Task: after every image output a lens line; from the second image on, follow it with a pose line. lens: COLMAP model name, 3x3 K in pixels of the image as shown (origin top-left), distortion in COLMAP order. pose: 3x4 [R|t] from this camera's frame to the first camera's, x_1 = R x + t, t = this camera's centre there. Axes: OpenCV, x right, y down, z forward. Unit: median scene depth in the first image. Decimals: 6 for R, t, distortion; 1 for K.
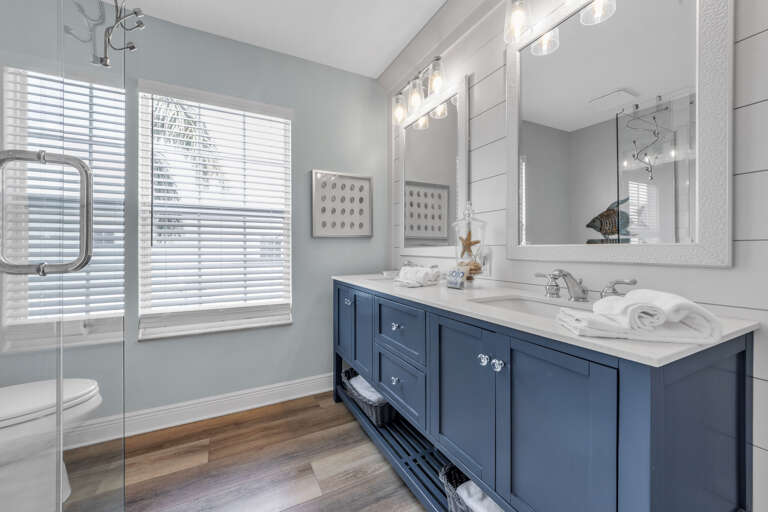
lens RADIAL K [[296.0, 0, 381.2], [0, 296.0, 245.1], [0, 0, 1]] dist [-0.006519, -0.000492]
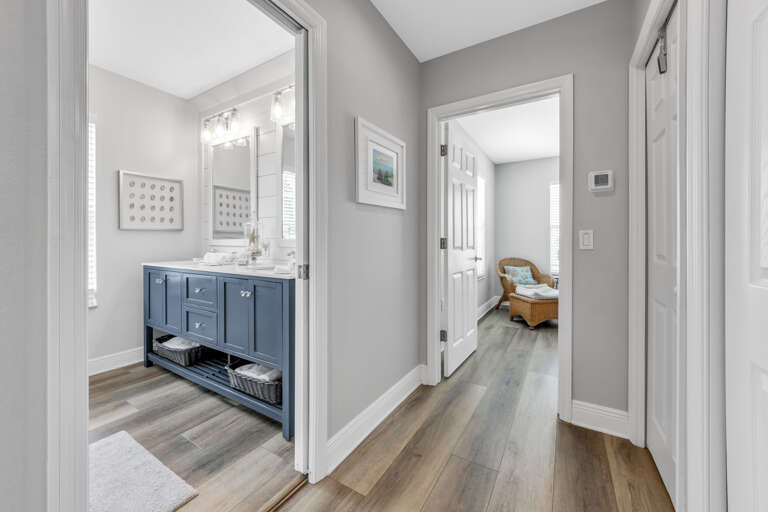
lens RADIAL K [[296.0, 0, 381.2], [0, 296.0, 245.1], [0, 0, 1]] dist [-0.006519, -0.000492]
pose [[0.854725, -0.001815, 0.519078, 0.039856], [-0.011343, 0.999690, 0.022173, -0.003338], [-0.518957, -0.024840, 0.854439, -0.497482]]
